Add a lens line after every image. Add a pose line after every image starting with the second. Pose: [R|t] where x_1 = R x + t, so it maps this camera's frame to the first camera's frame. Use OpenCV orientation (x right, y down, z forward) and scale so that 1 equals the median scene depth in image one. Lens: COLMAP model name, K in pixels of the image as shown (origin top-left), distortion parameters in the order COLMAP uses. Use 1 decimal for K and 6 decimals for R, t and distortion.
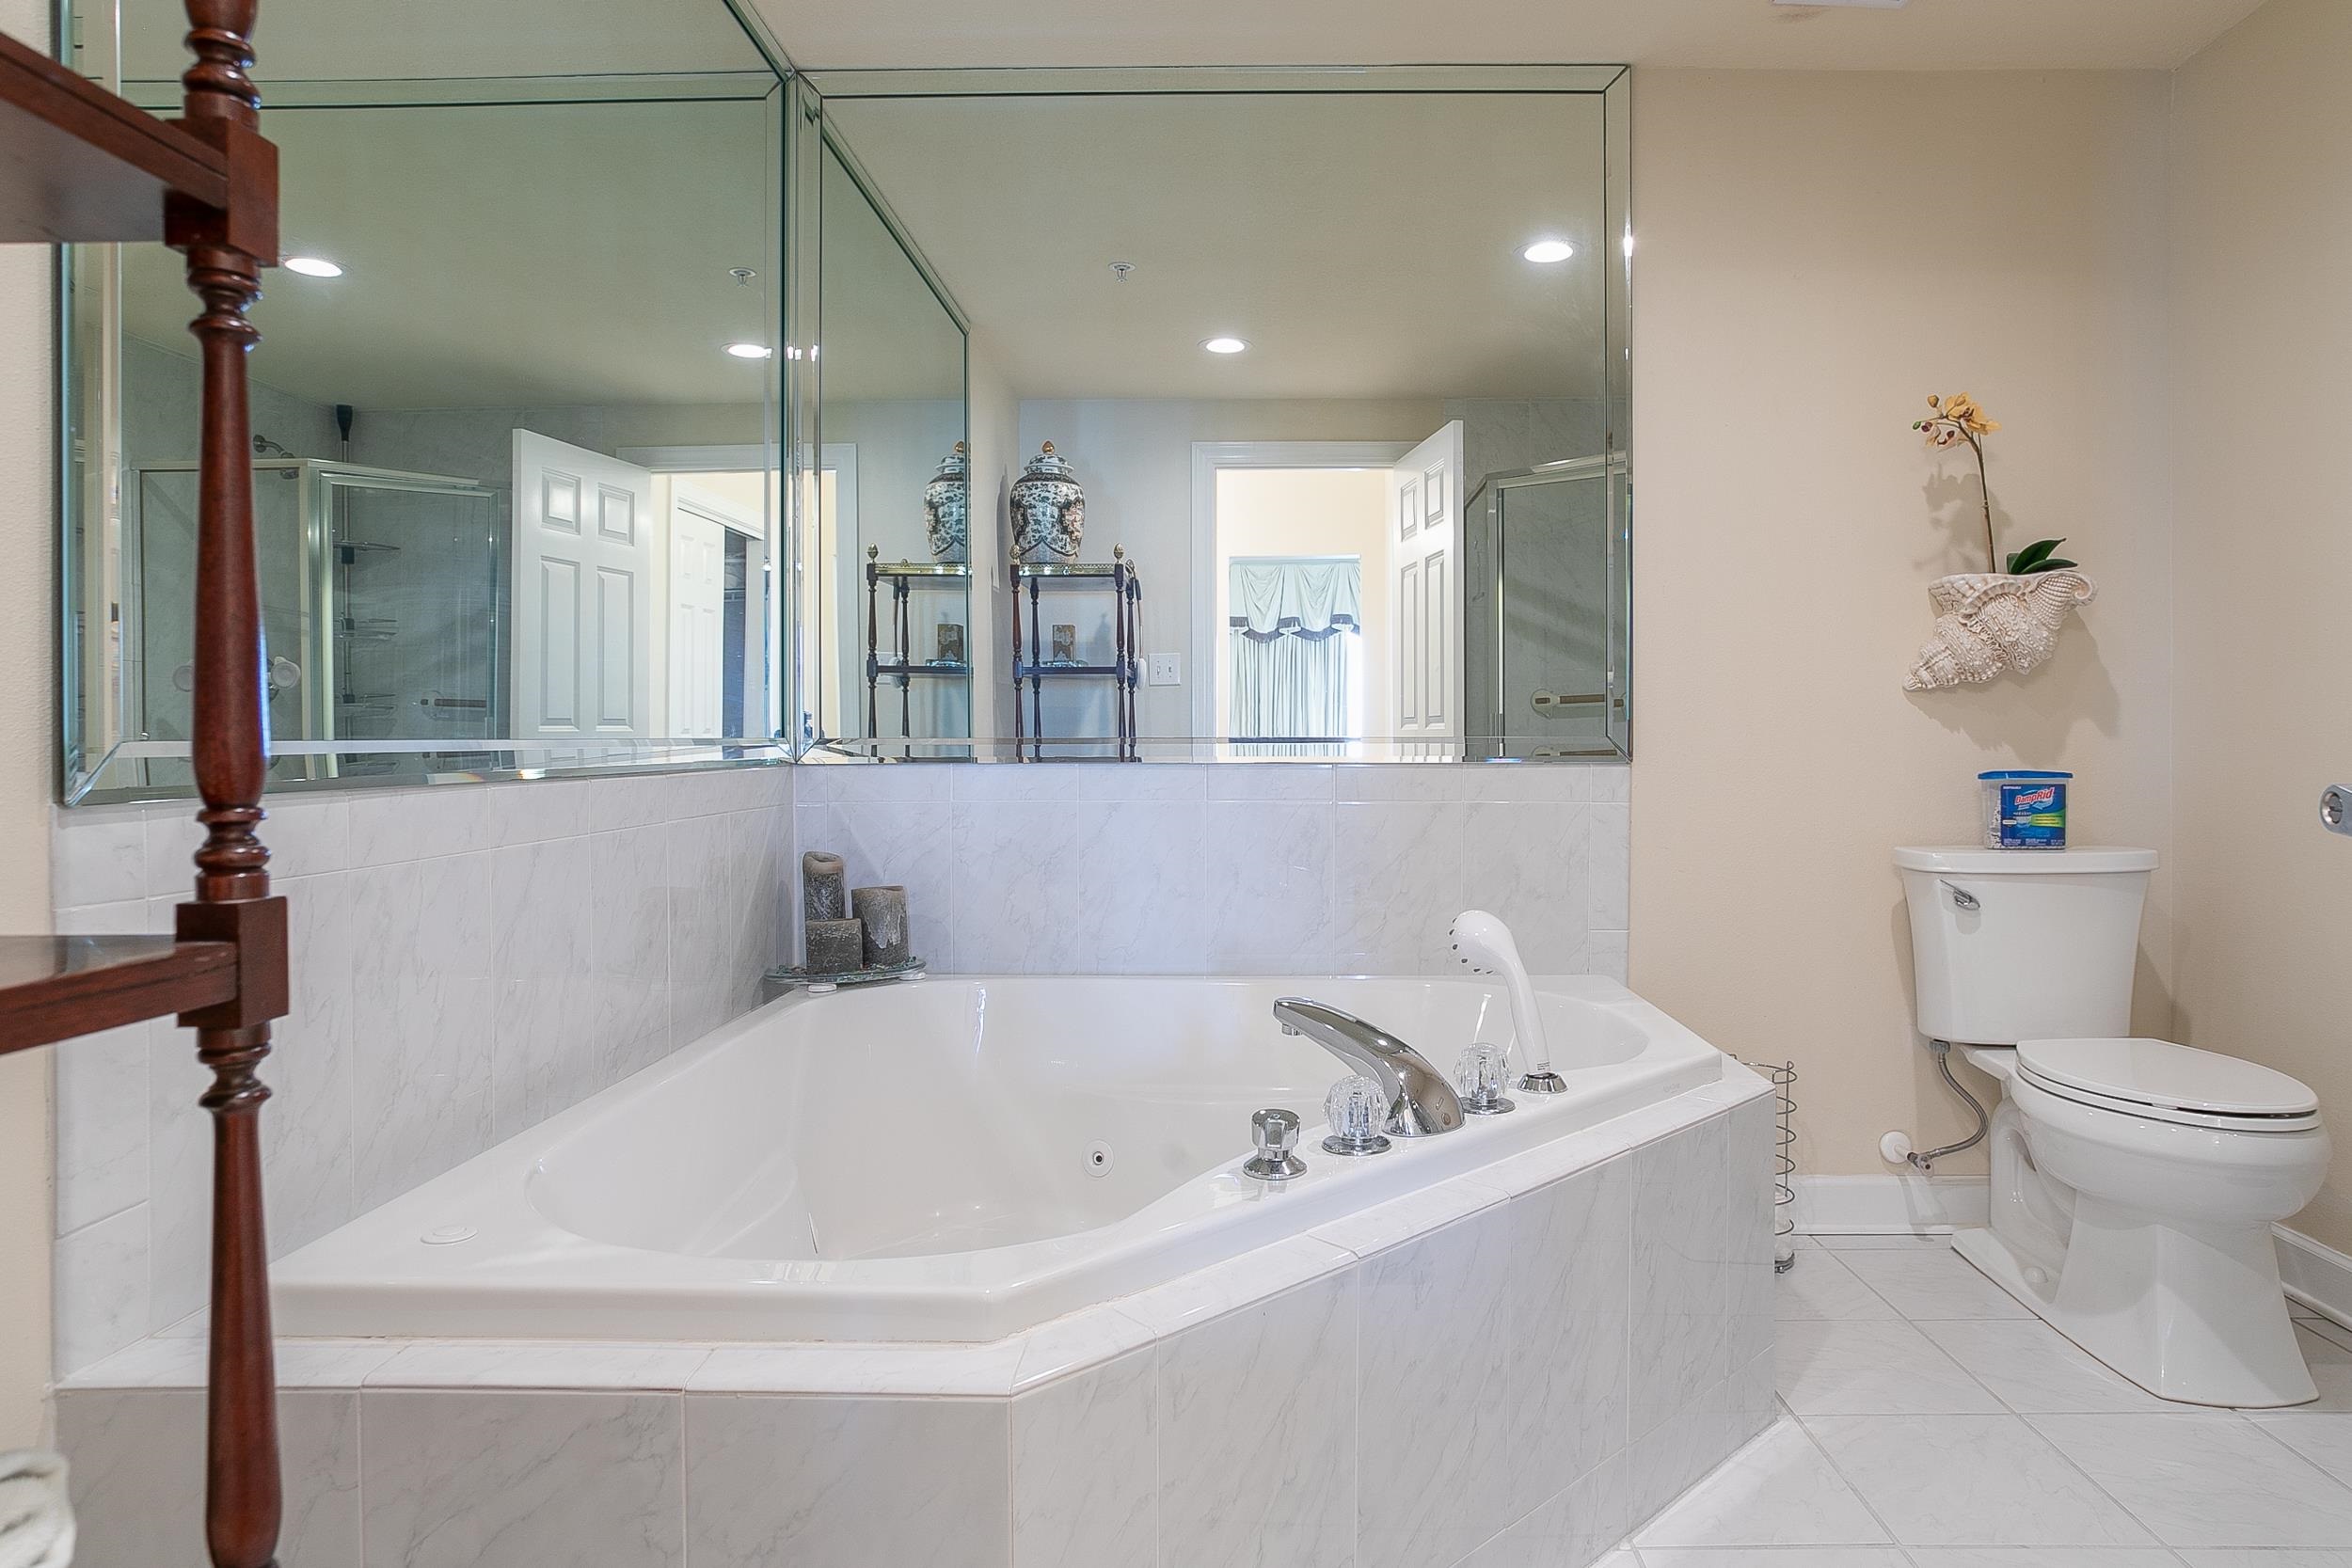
lens RADIAL K [[1145.1, 0, 1183.6], [0, 1145.1, 770.7], [0, 0, 1]] dist [-0.037421, 0.000219]
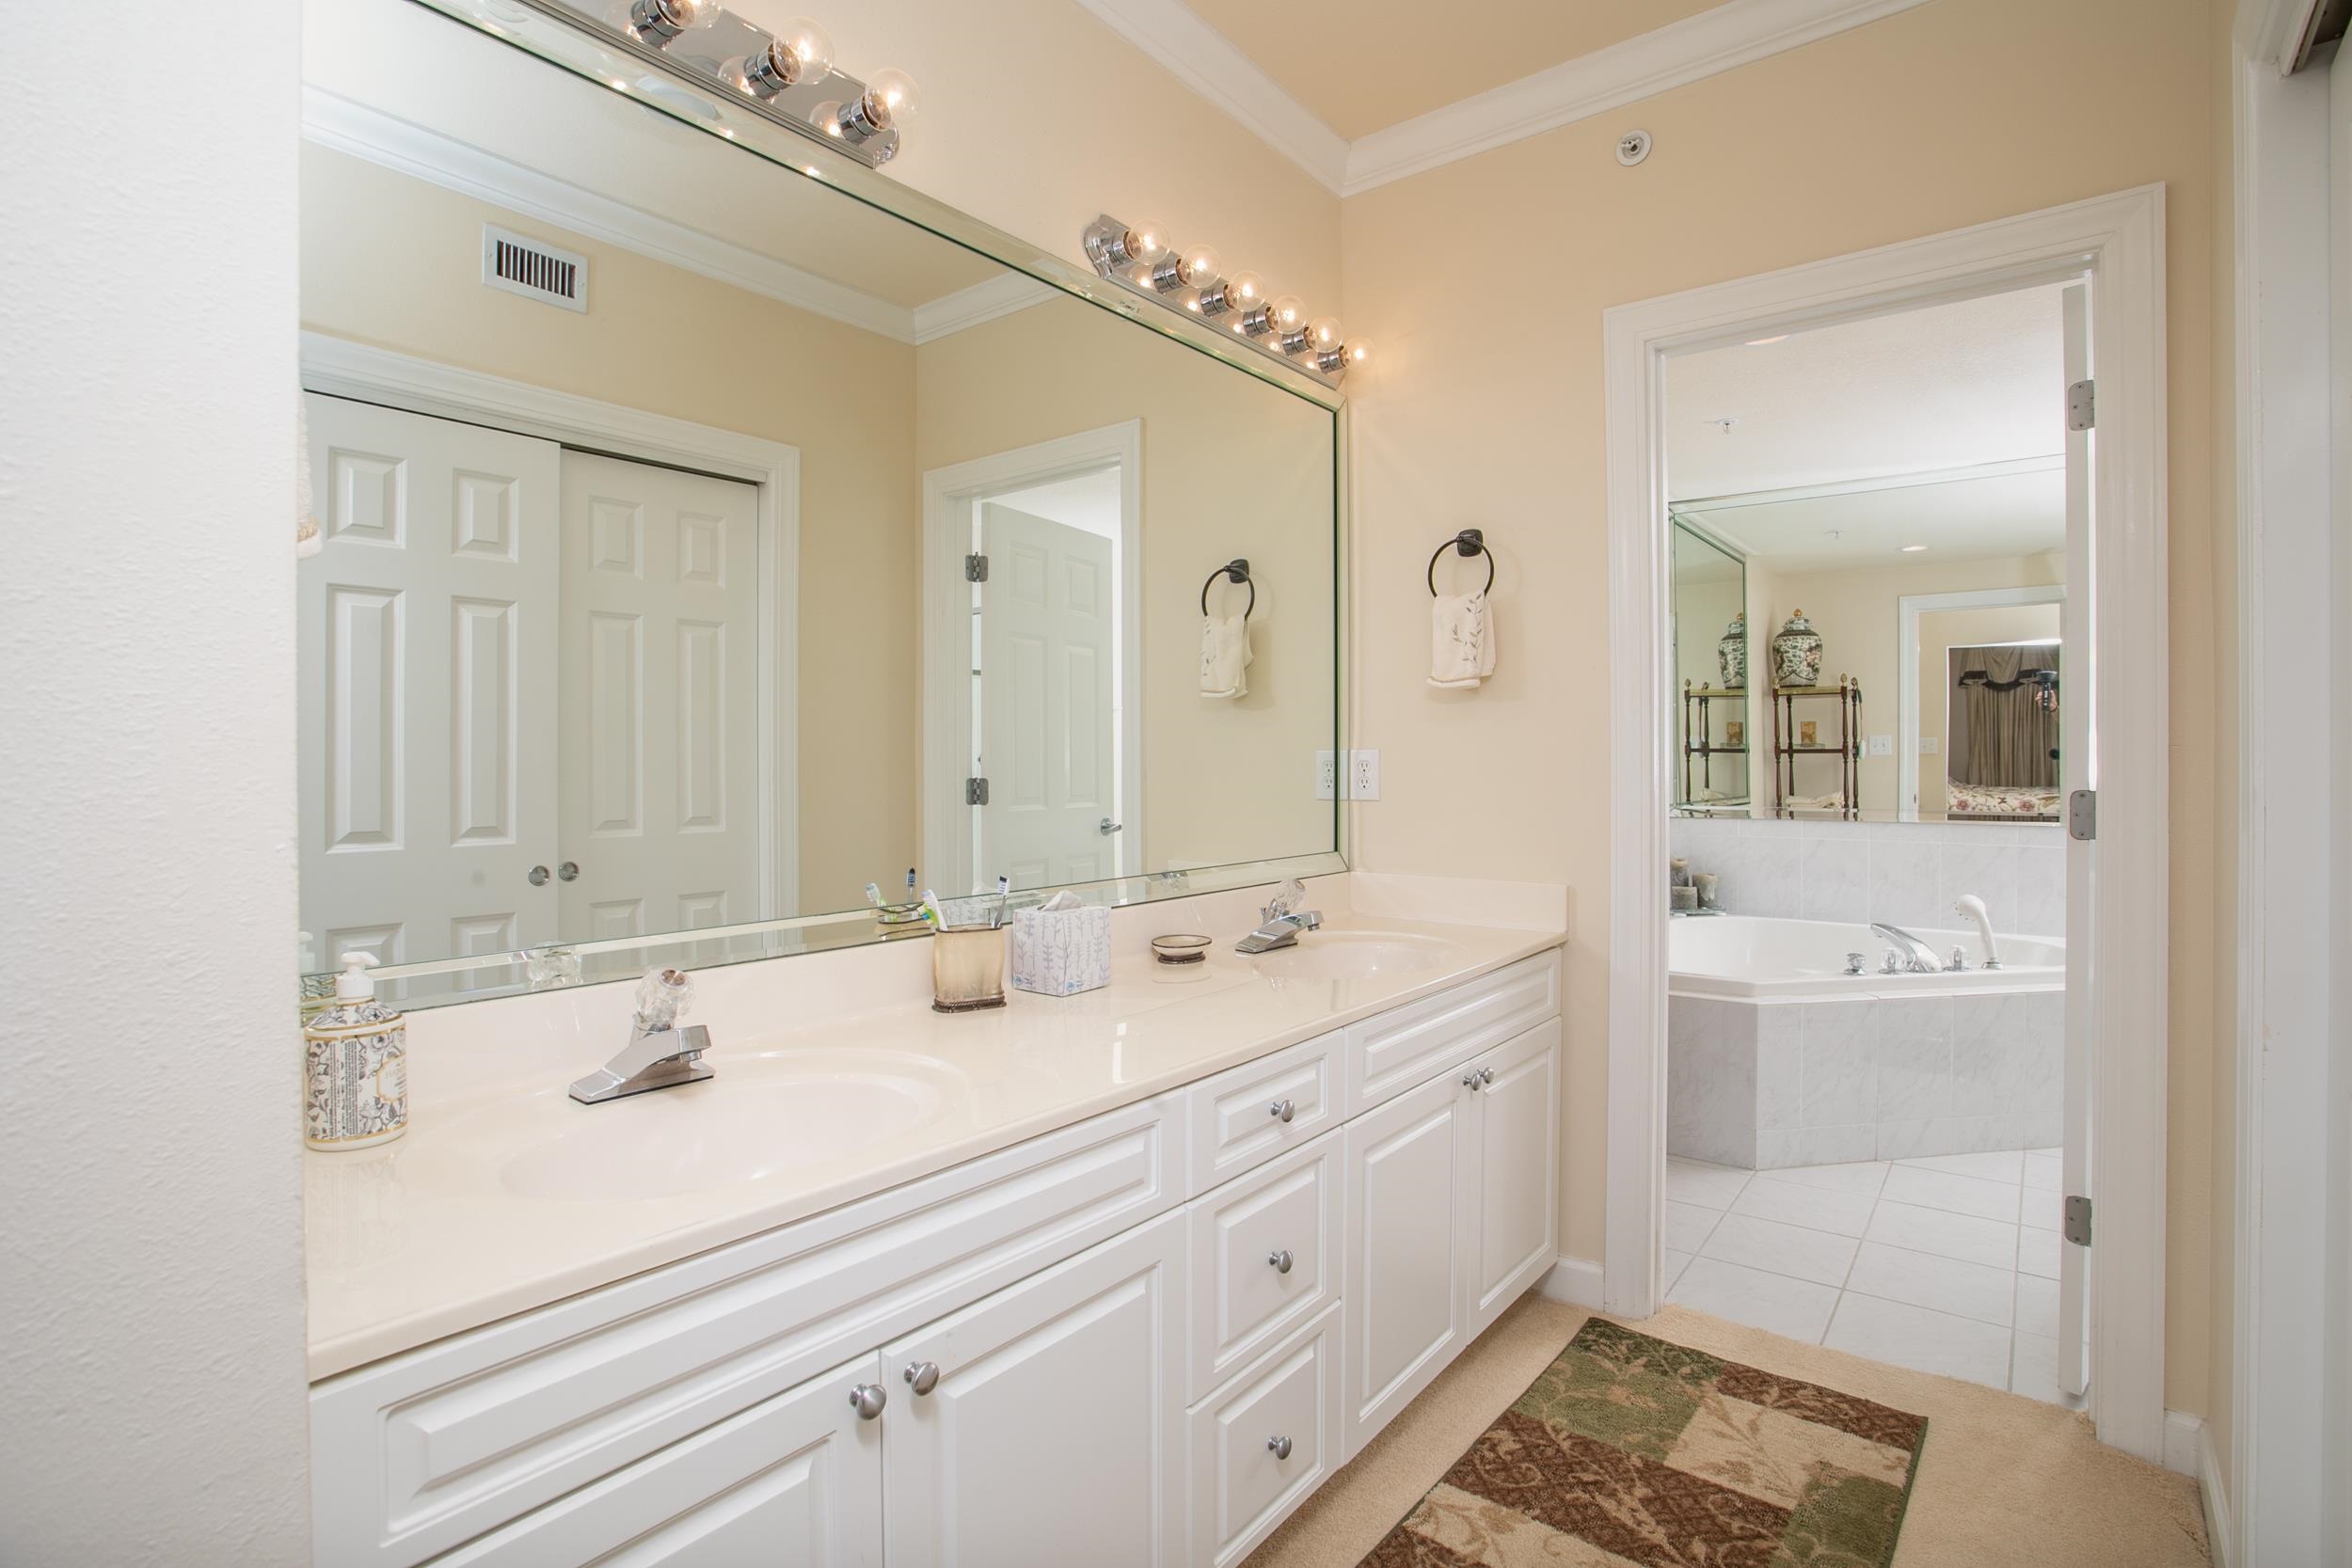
lens RADIAL K [[1145.1, 0, 1183.6], [0, 1145.1, 770.7], [0, 0, 1]] dist [-0.037421, 0.000219]
pose [[0.798403, -0.000772, -0.602123, 0.159761], [0.009292, 0.999896, 0.011038, -0.082883], [0.602052, -0.014408, 0.798327, -0.854401]]
